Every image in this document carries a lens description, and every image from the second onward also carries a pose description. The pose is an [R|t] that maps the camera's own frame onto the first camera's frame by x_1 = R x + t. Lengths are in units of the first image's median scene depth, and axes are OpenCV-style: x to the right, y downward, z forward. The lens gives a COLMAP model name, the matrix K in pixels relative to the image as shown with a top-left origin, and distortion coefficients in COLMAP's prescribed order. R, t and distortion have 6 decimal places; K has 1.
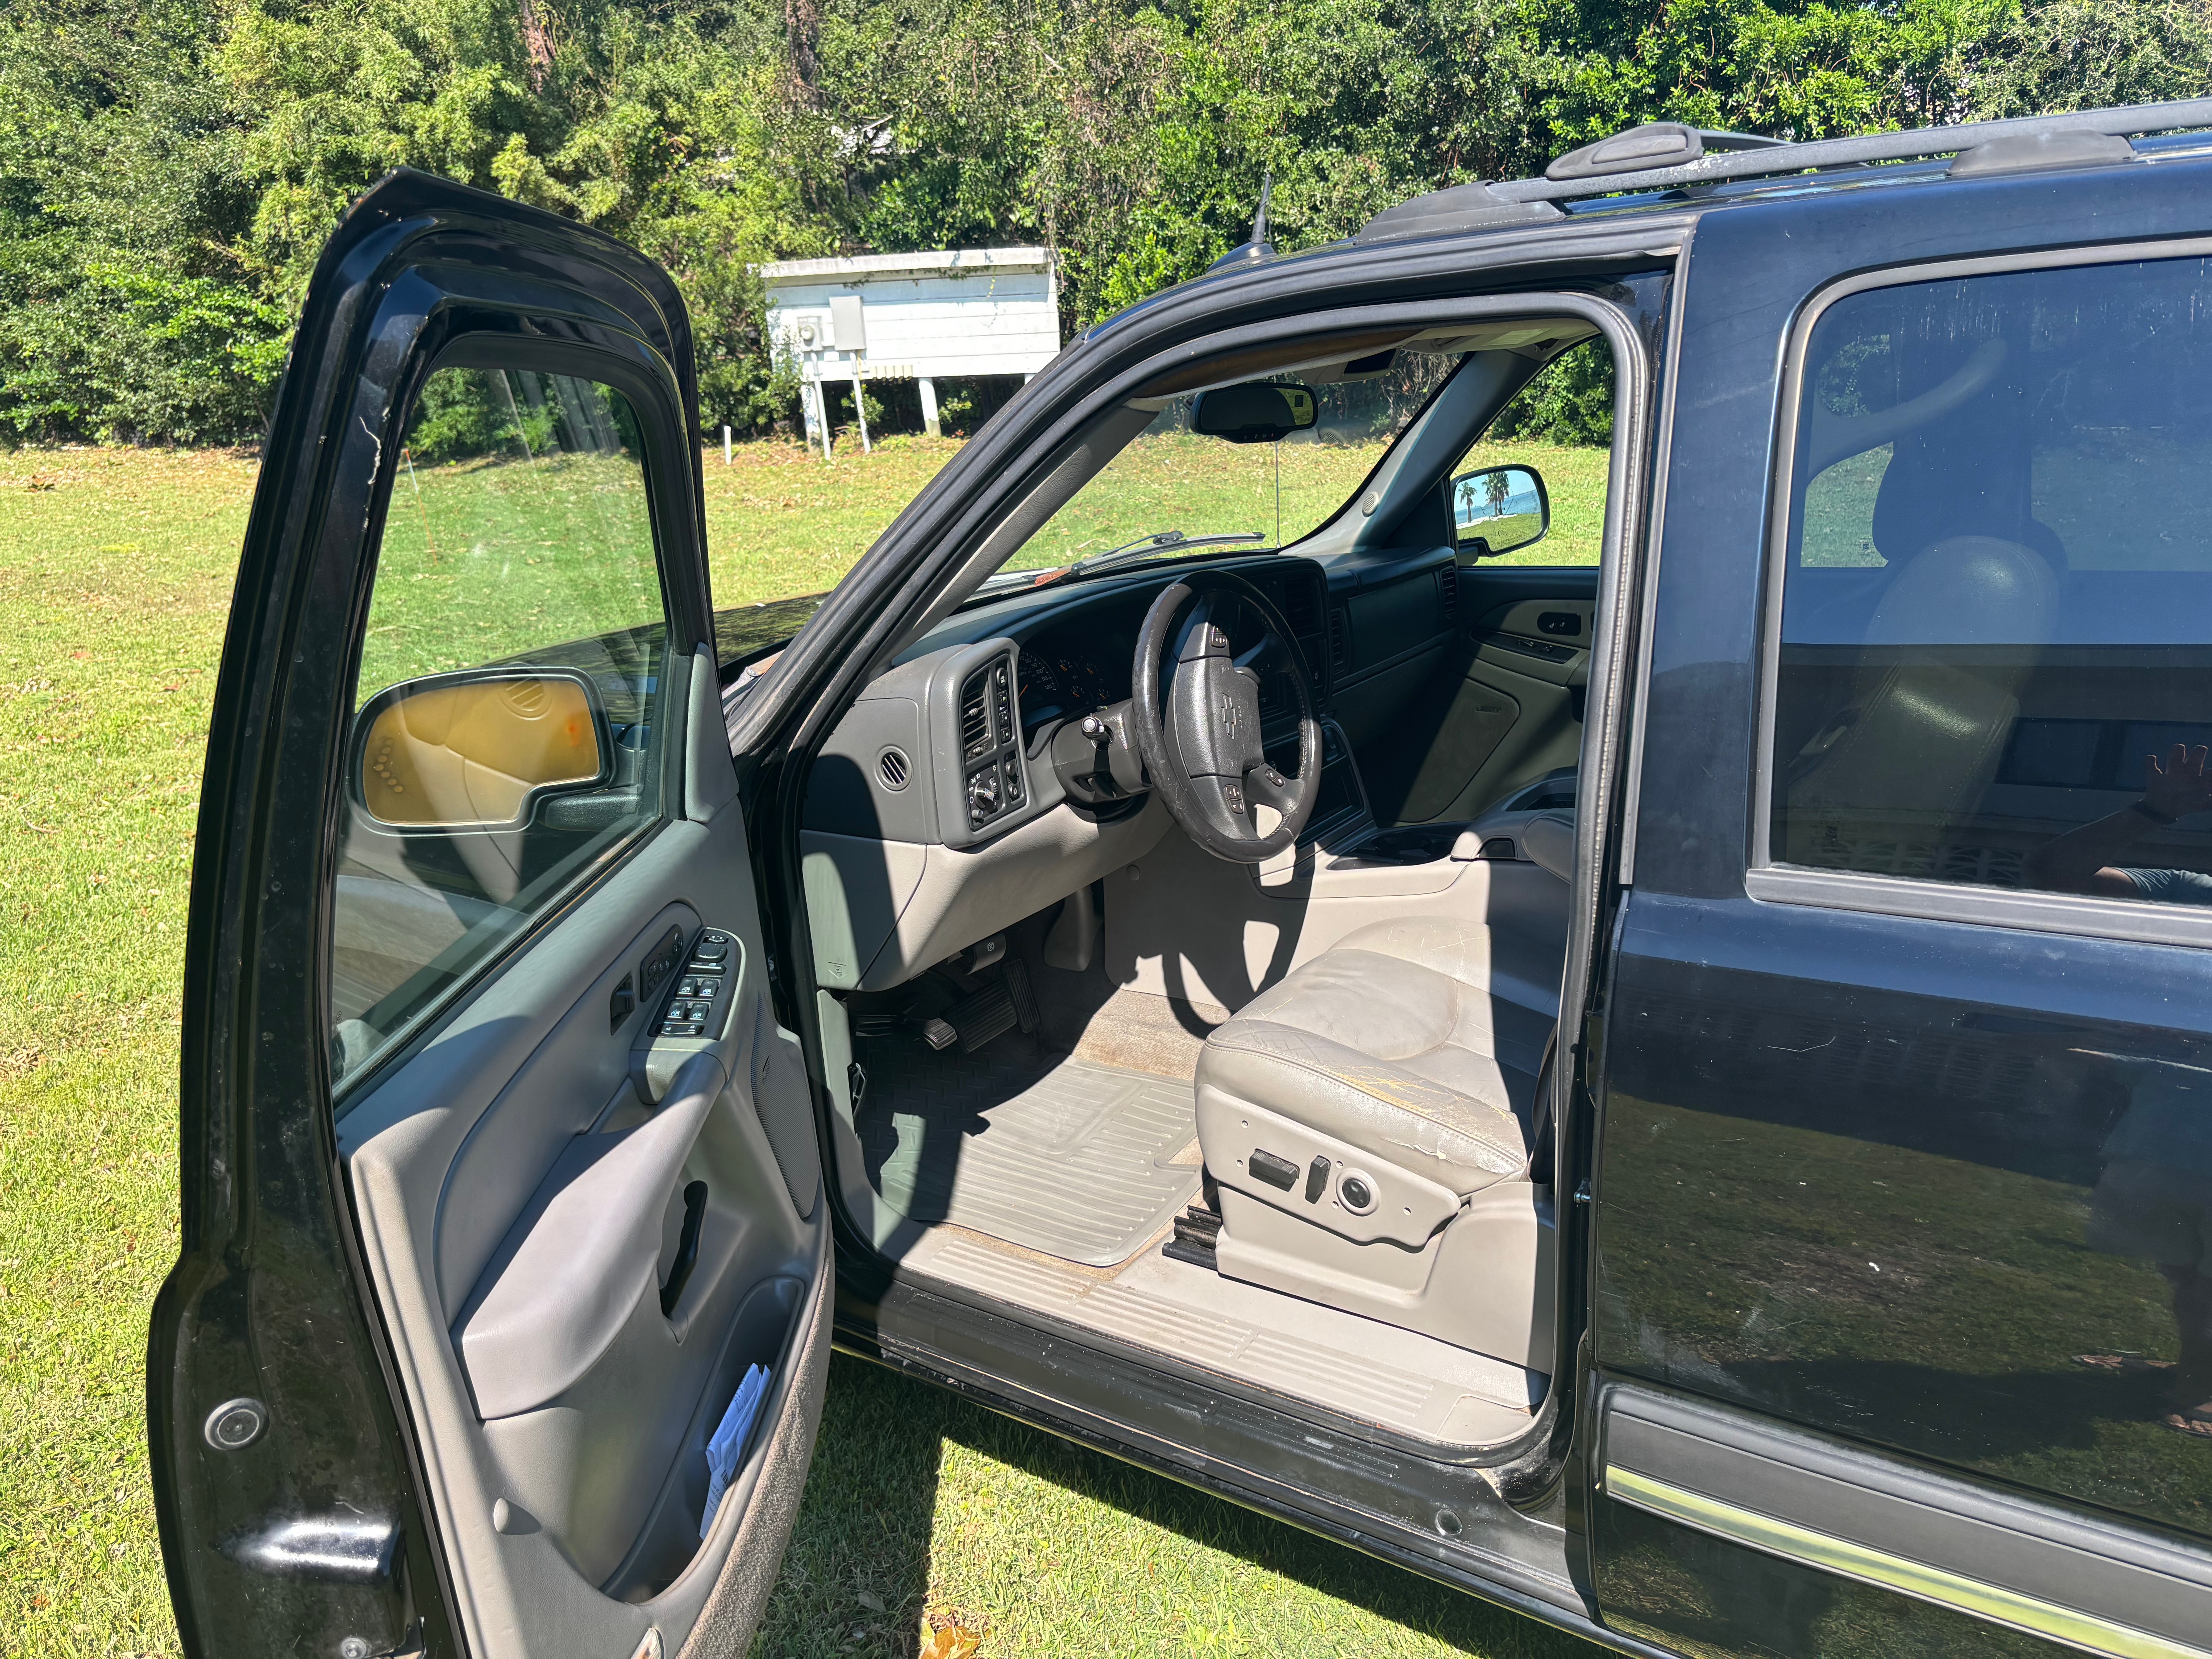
lens RADIAL K [[1674.9, 0, 1113.8], [0, 1674.9, 819.0], [0, 0, 1]] dist [0.039337, -0.038652]
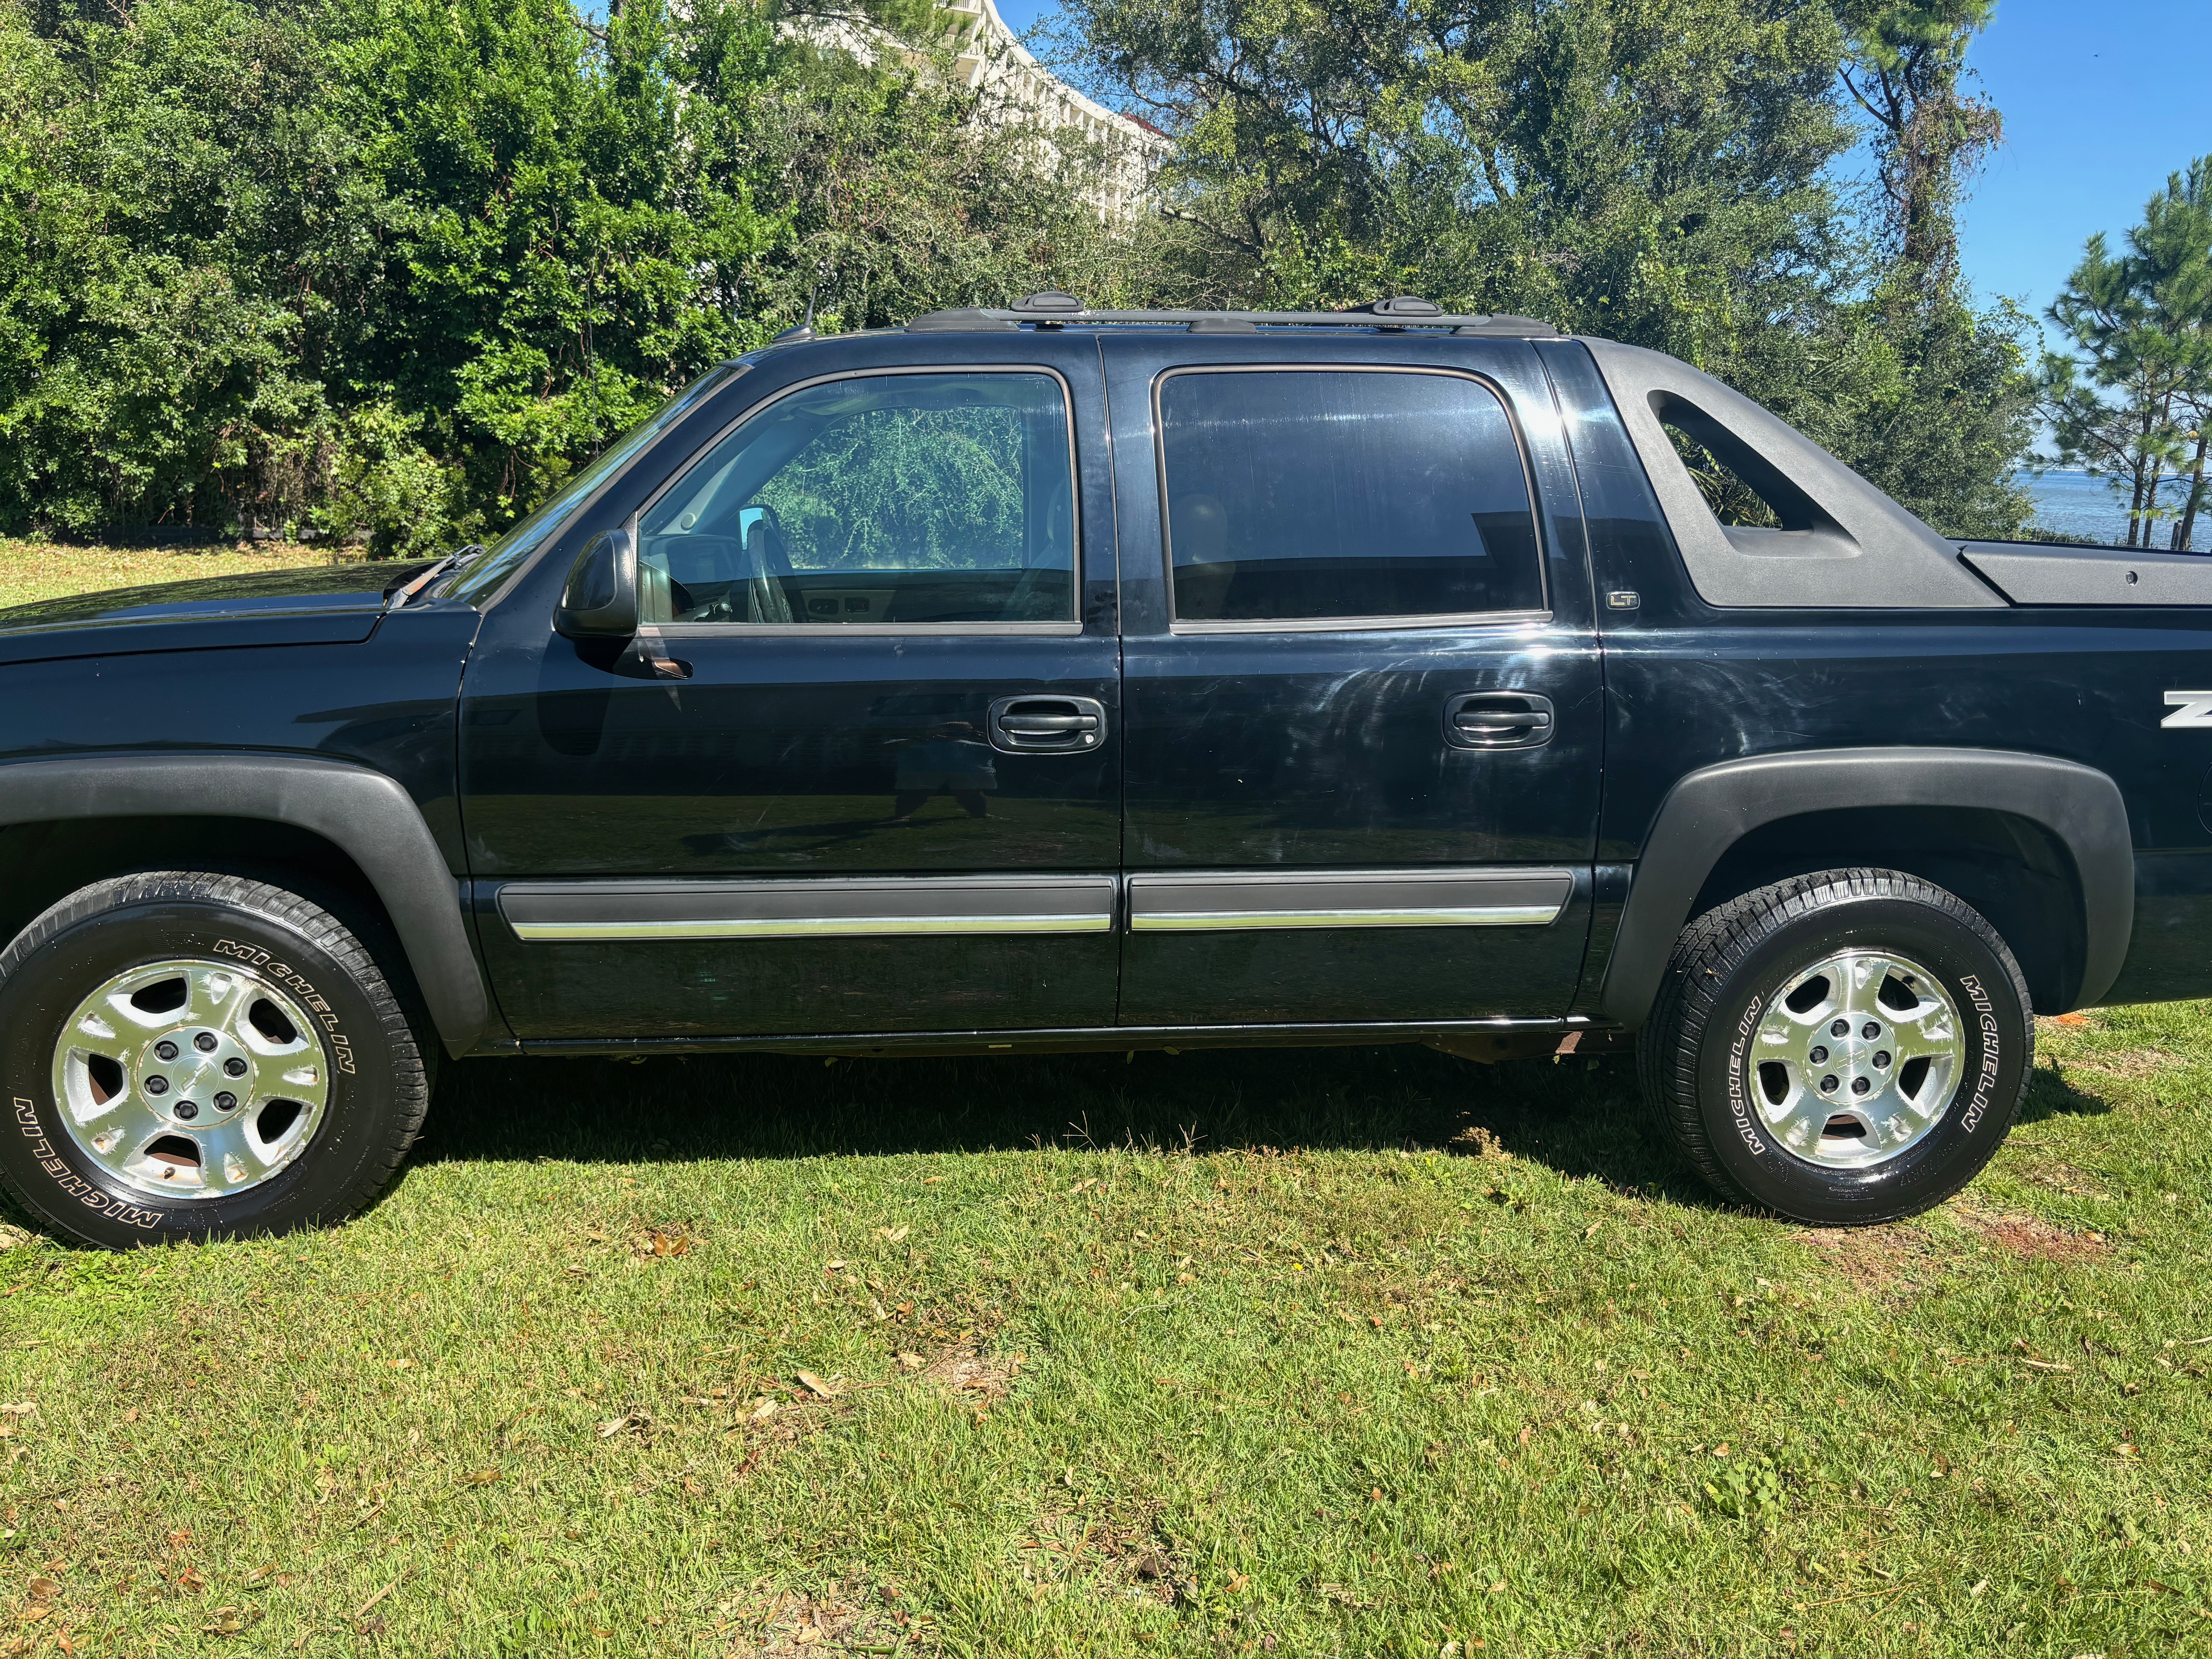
lens RADIAL K [[1674.9, 0, 1115.2], [0, 1674.9, 819.9], [0, 0, 1]] dist [0.039337, -0.038652]
pose [[0.768069, -0.065442, 0.637015, -0.085097], [0.120280, 0.991803, -0.043134, 0.028341], [-0.628970, 0.109750, 0.769644, -0.050385]]
